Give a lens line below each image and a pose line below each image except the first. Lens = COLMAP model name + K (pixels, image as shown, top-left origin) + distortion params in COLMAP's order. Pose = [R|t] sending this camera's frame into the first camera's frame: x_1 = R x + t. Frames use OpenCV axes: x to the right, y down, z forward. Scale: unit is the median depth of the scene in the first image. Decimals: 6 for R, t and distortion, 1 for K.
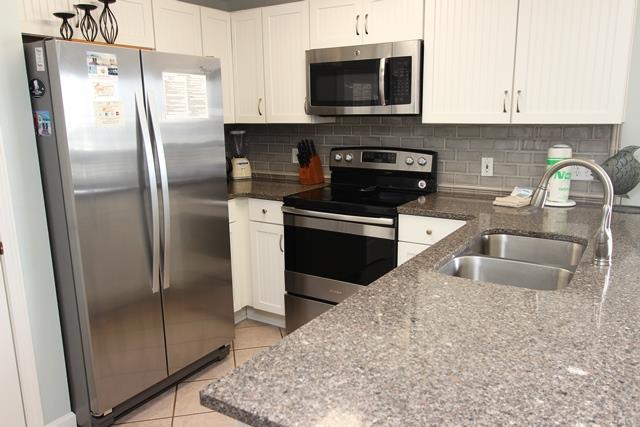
lens RADIAL K [[529.7, 0, 320.3], [0, 529.7, 214.4], [0, 0, 1]] dist [0.019734, 0.001041]
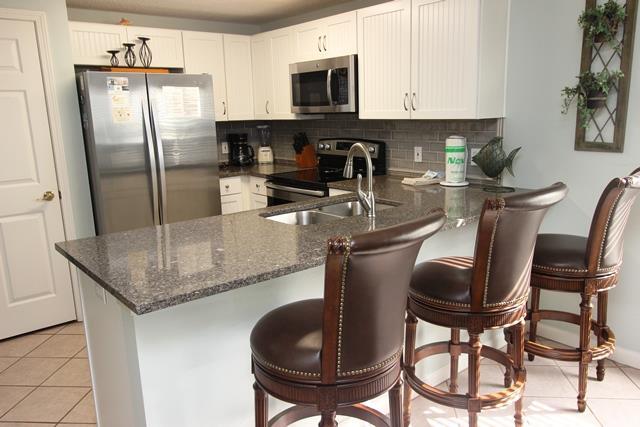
lens RADIAL K [[529.7, 0, 319.5], [0, 529.7, 209.8], [0, 0, 1]] dist [0.019734, 0.001041]
pose [[0.949980, 0.044121, -0.309178, 0.512572], [-0.043684, 0.999011, 0.008340, 0.040610], [0.309240, 0.005583, 0.950968, -0.246731]]
